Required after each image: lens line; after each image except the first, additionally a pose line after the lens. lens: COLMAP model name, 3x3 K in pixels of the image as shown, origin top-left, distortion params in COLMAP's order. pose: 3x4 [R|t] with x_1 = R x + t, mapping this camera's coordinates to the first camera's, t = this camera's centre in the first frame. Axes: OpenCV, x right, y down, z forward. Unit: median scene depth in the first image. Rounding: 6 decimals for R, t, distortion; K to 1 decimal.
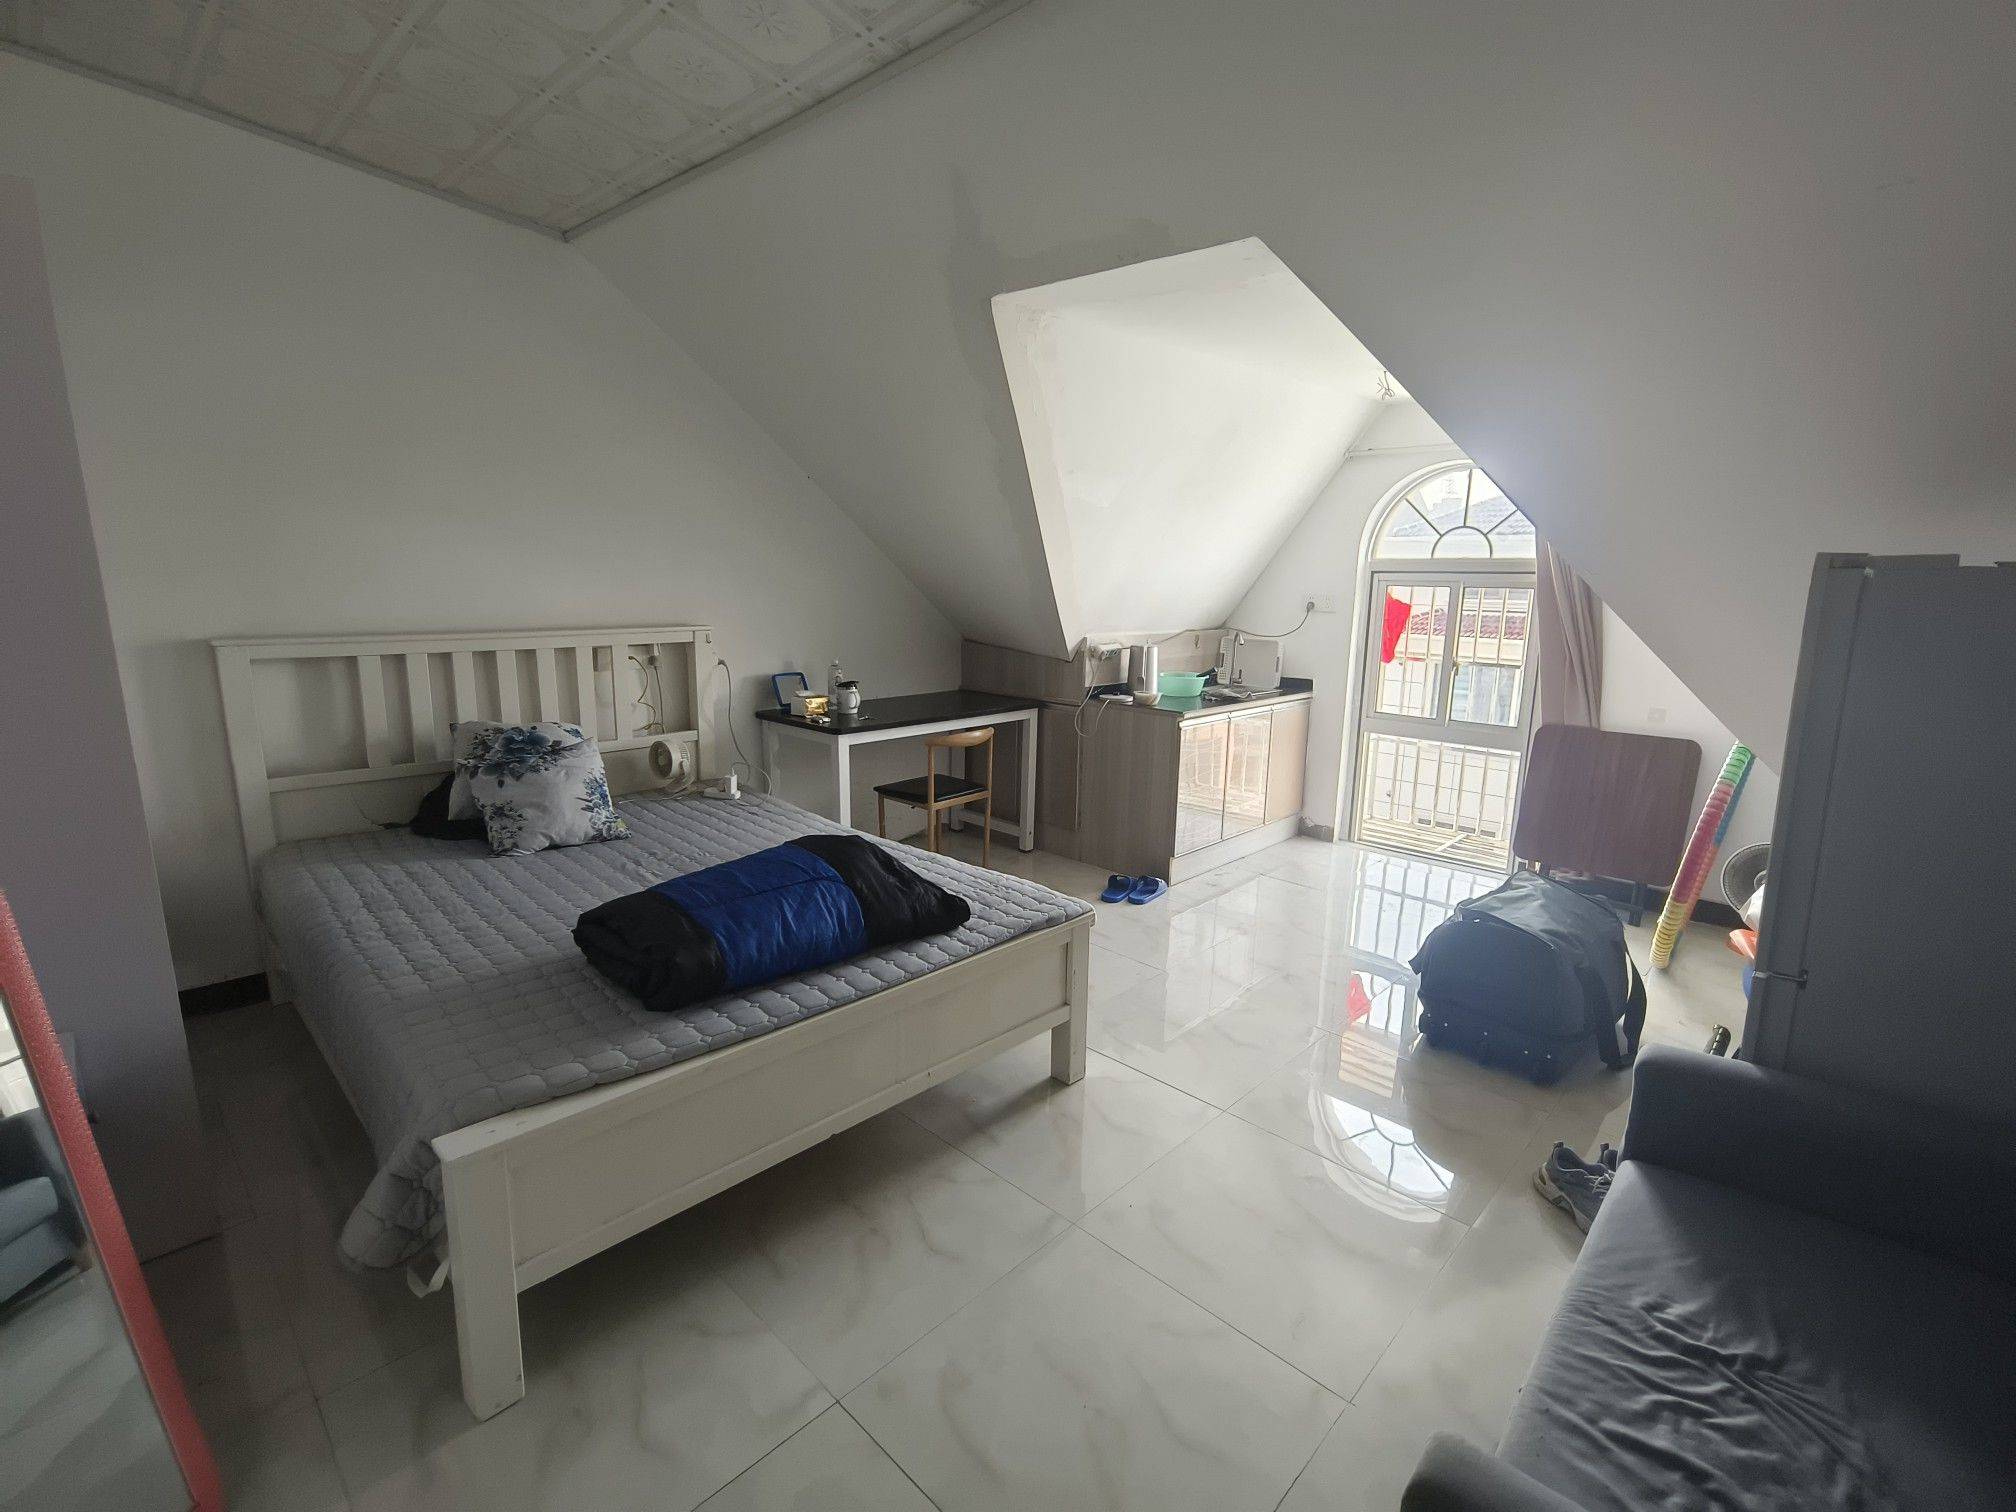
lens RADIAL K [[921.3, 0, 1008.0], [0, 921.3, 756.0], [0, 0, 1]] dist [-0.002767, -0.000046]
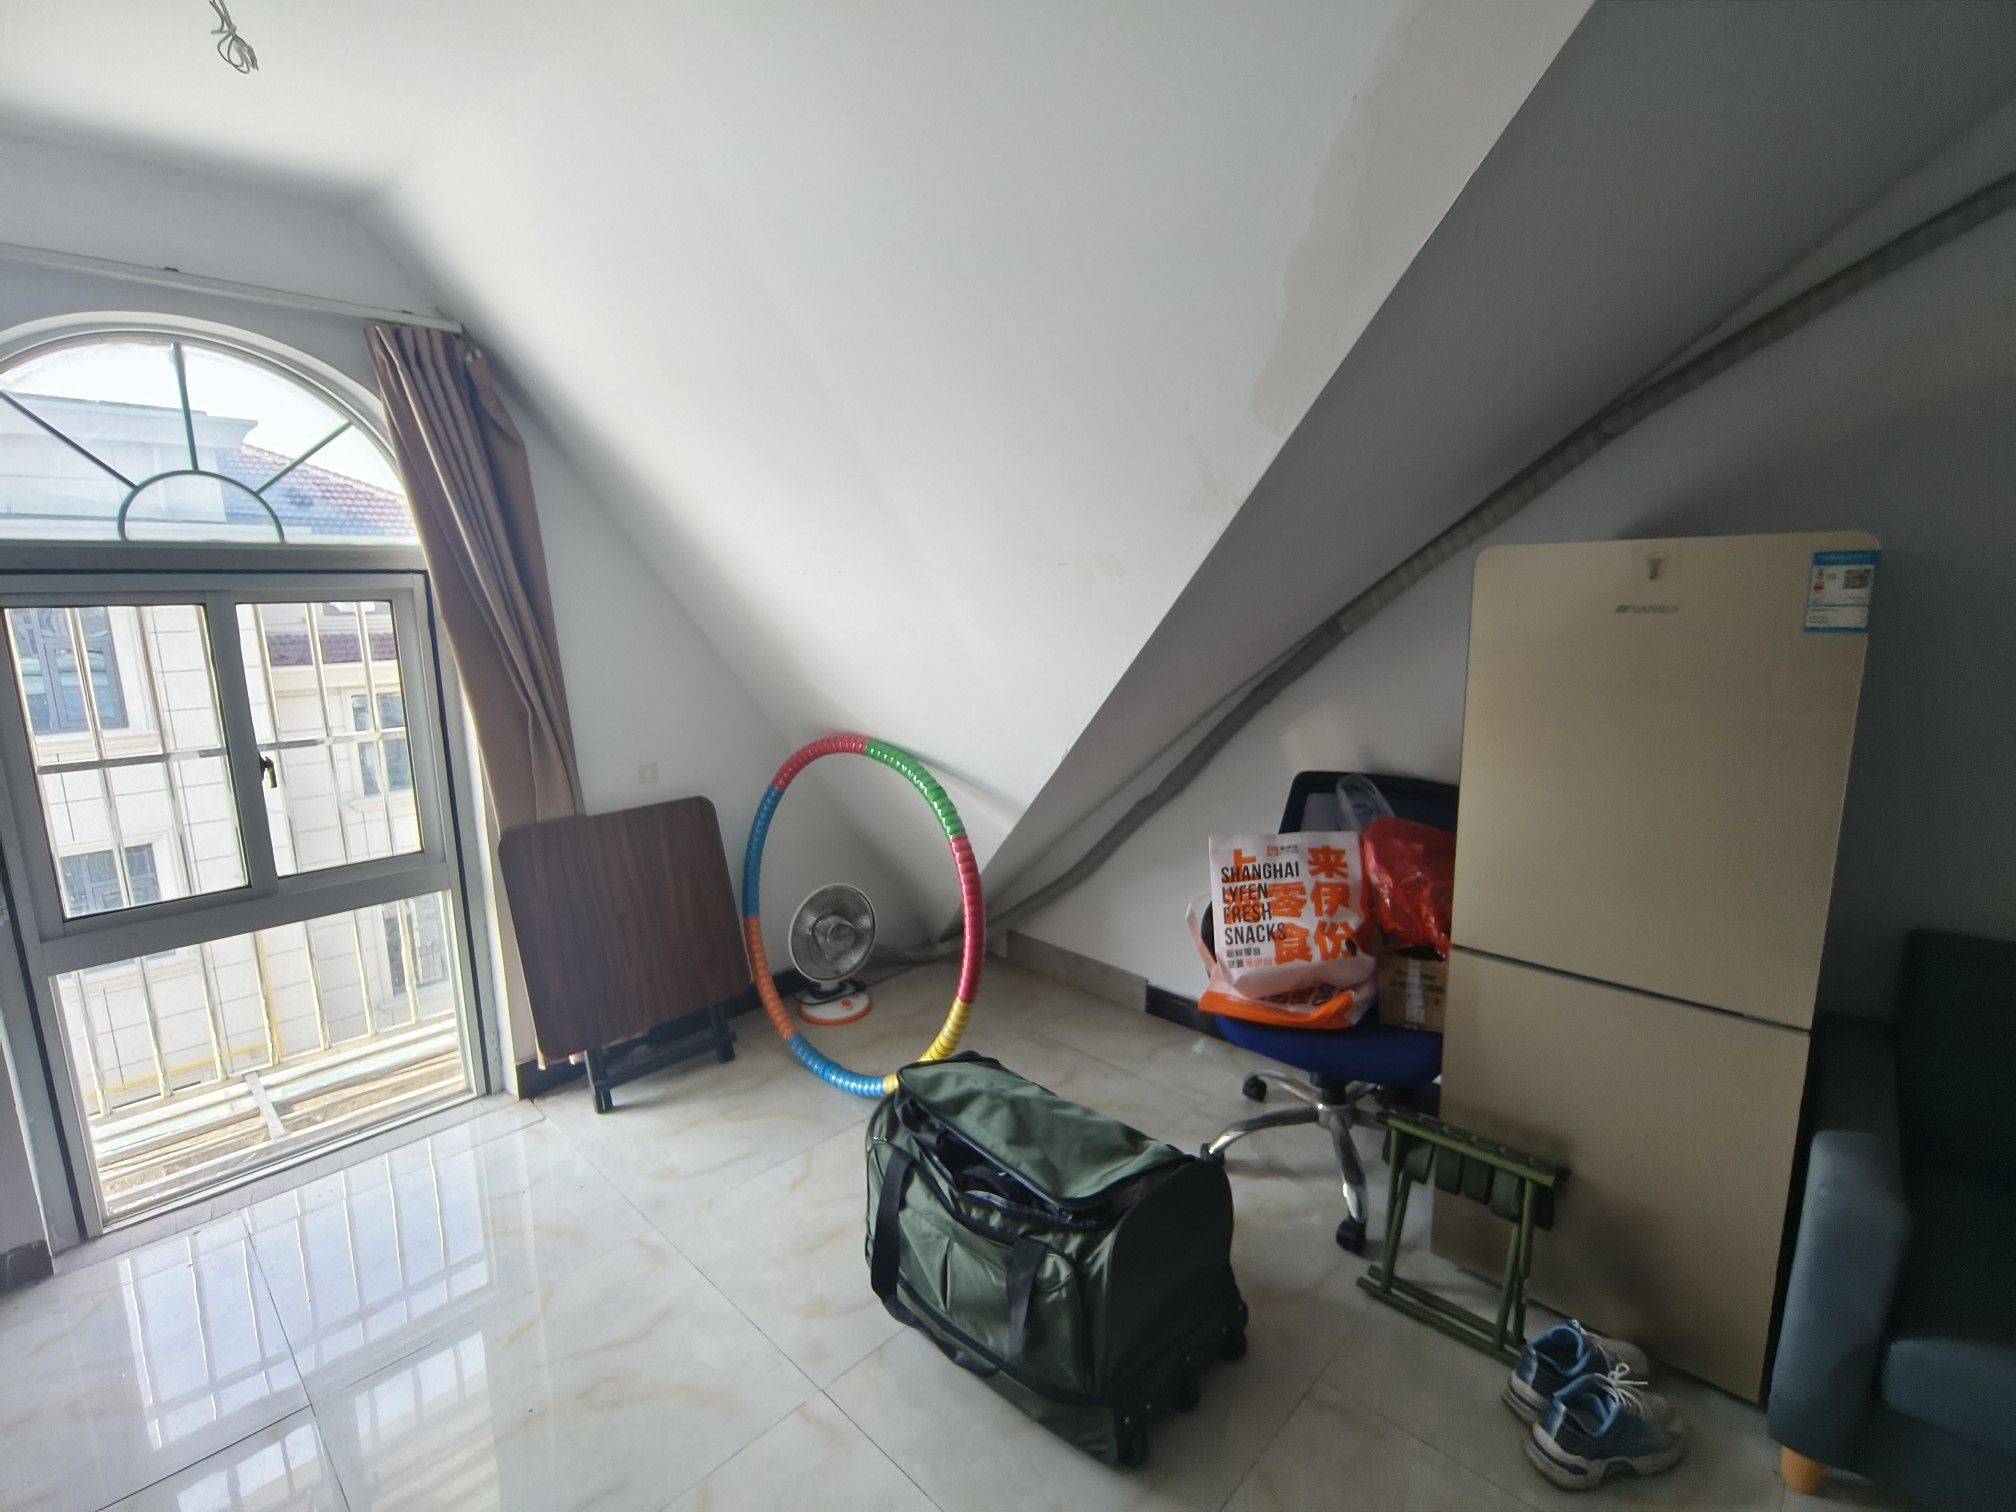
lens RADIAL K [[921.3, 0, 1008.0], [0, 921.3, 756.0], [0, 0, 1]] dist [-0.002767, -0.000046]
pose [[-0.011361, -0.196924, 0.980353, 0.019052], [0.203605, 0.959421, 0.195079, -0.130557], [-0.978987, 0.201821, 0.029194, 0.669781]]
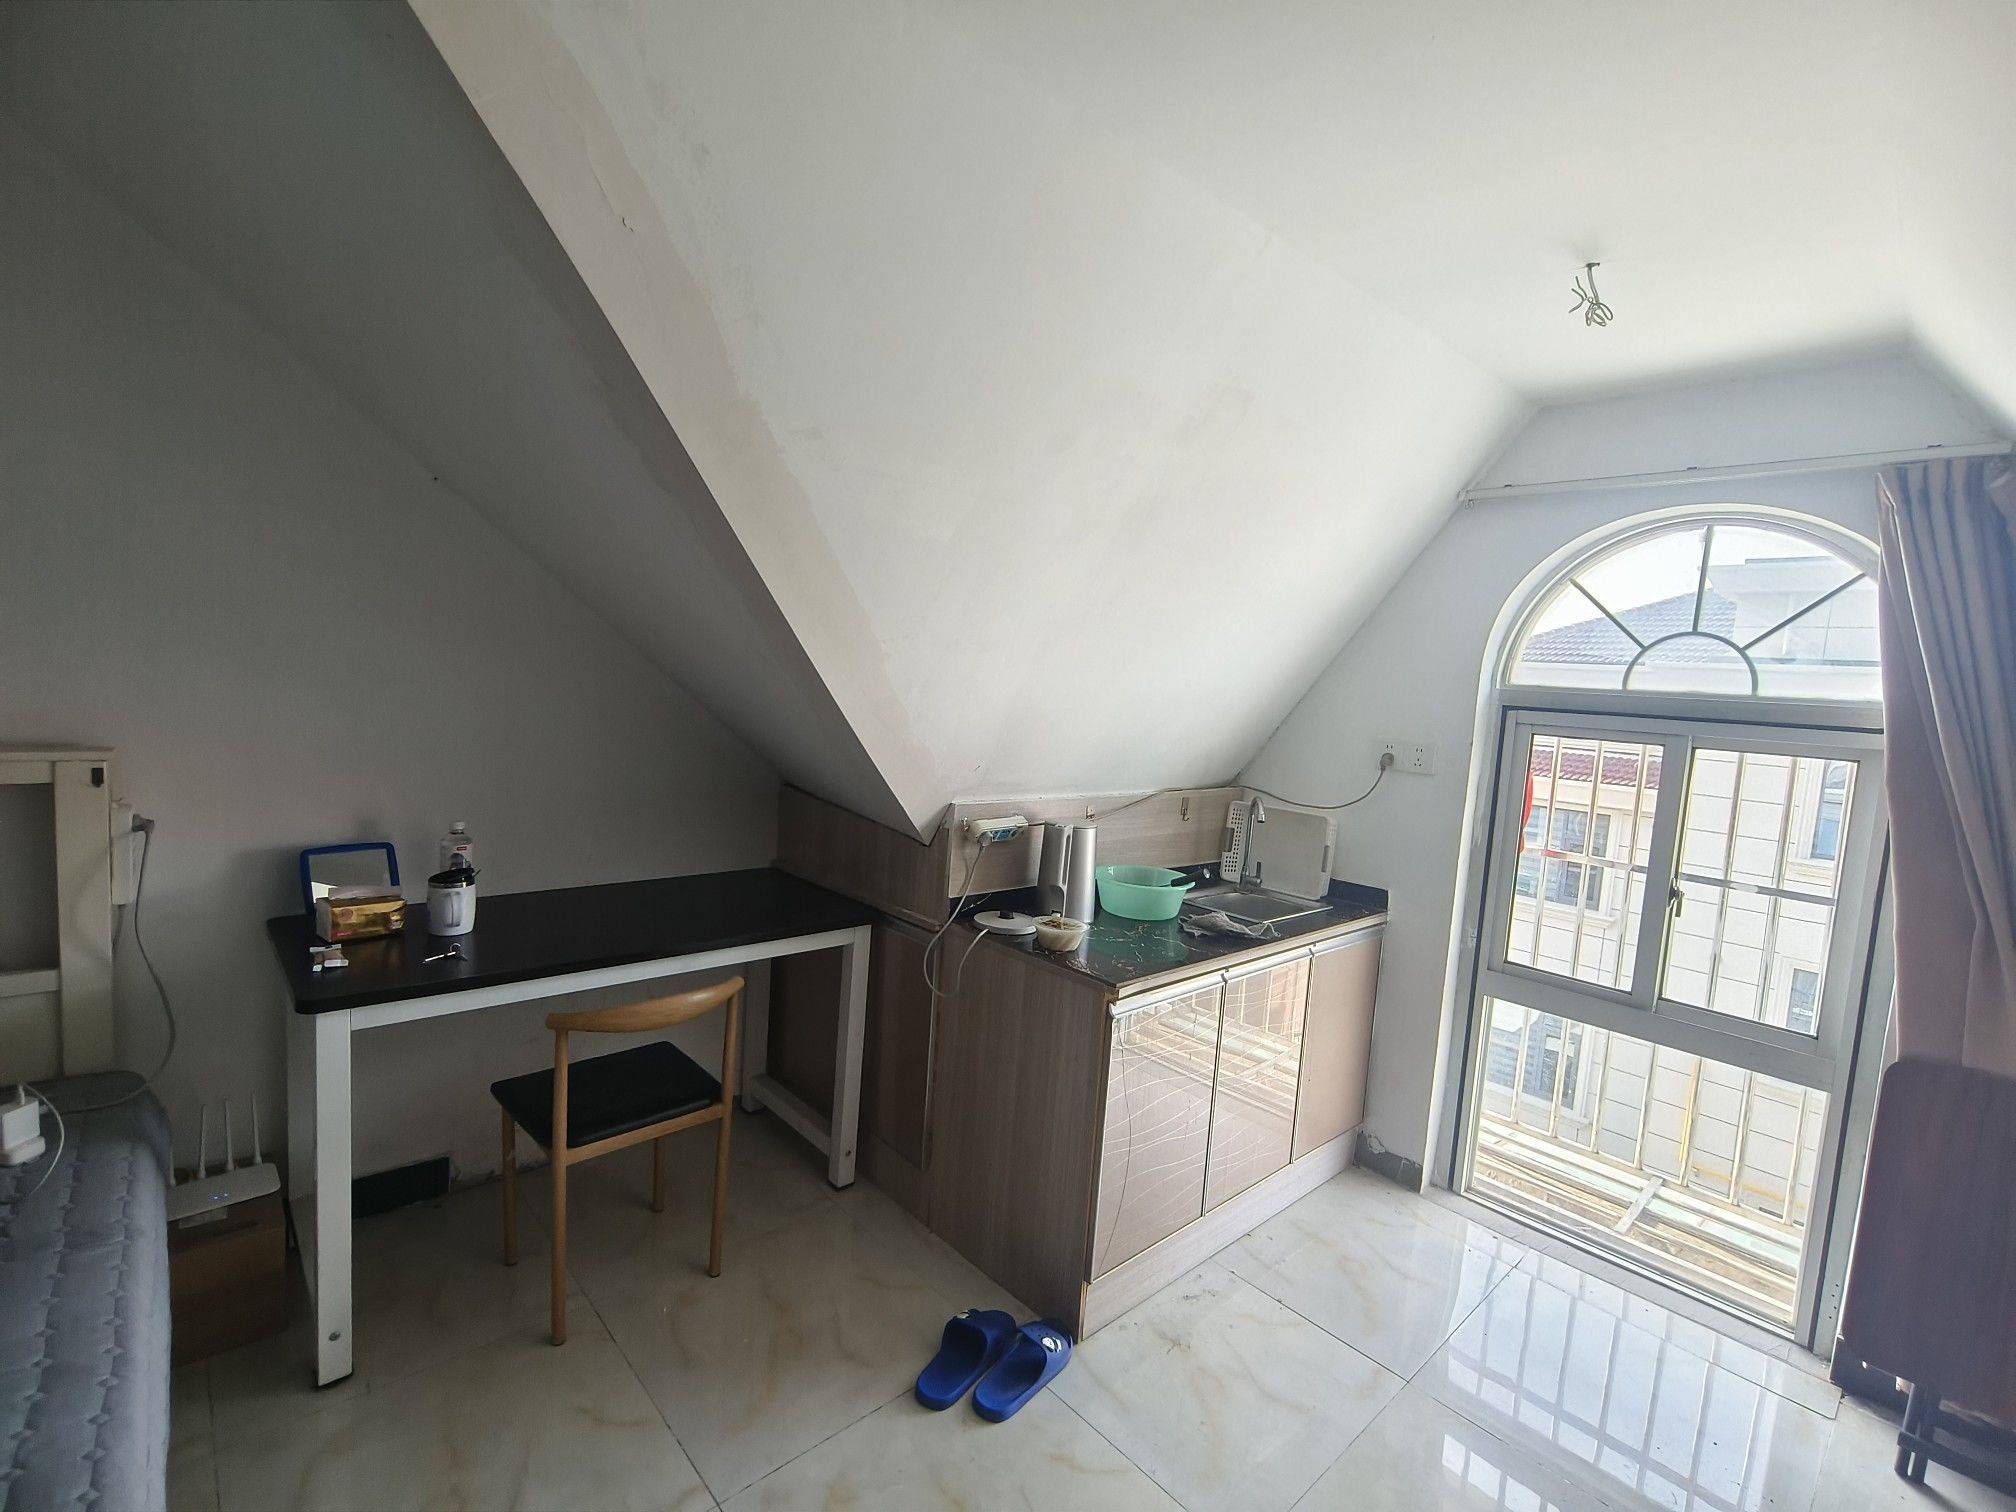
lens RADIAL K [[921.3, 0, 1008.0], [0, 921.3, 756.0], [0, 0, 1]] dist [-0.002767, -0.000046]
pose [[0.996991, 0.056984, -0.052551, 0.150145], [-0.062403, 0.992187, -0.108028, -0.107189], [0.045985, 0.110982, 0.992758, 0.509054]]
